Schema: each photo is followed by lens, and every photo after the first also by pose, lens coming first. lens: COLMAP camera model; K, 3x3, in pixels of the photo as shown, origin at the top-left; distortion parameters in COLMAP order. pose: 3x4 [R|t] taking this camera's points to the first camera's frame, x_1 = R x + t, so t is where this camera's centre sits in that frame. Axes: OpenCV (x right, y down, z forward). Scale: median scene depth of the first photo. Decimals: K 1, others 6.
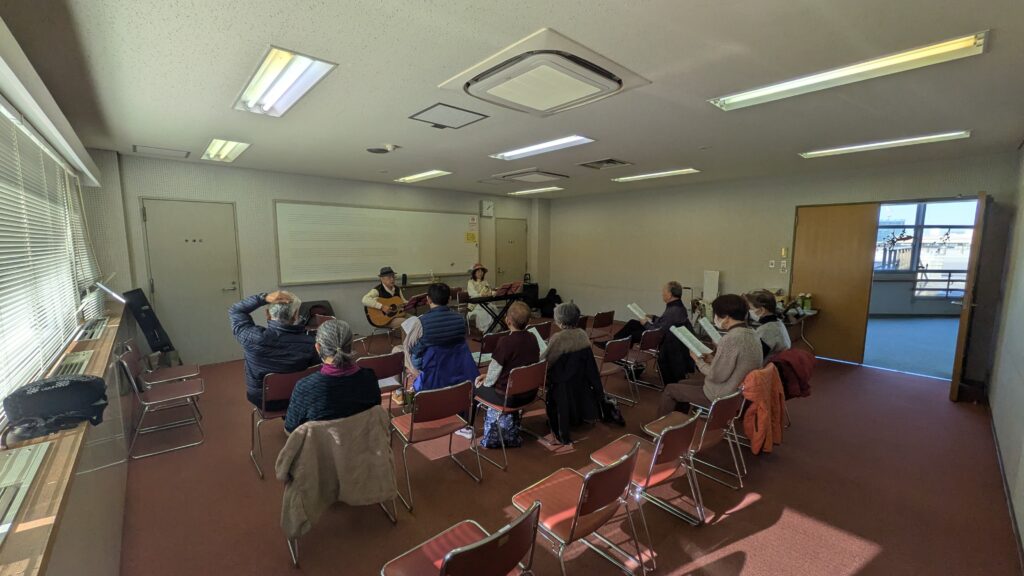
lens RADIAL K [[399.6, 0, 512.3], [0, 399.6, 290.0], [0, 0, 1]] dist [-0.001578, -0.000112]
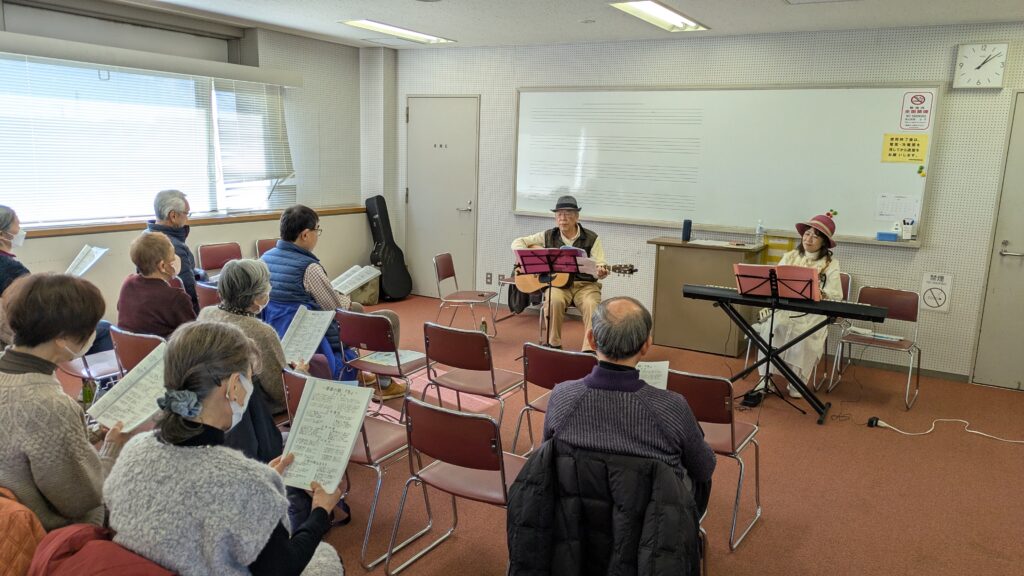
lens RADIAL K [[761.6, 0, 512.5], [0, 761.6, 289.7], [0, 0, 1]] dist [0.016116, 0.002346]
pose [[0.294913, 0.186565, -0.937134, 0.485339], [-0.139938, 0.978612, 0.150784, -0.058468], [0.945221, 0.086673, 0.314713, 0.431259]]
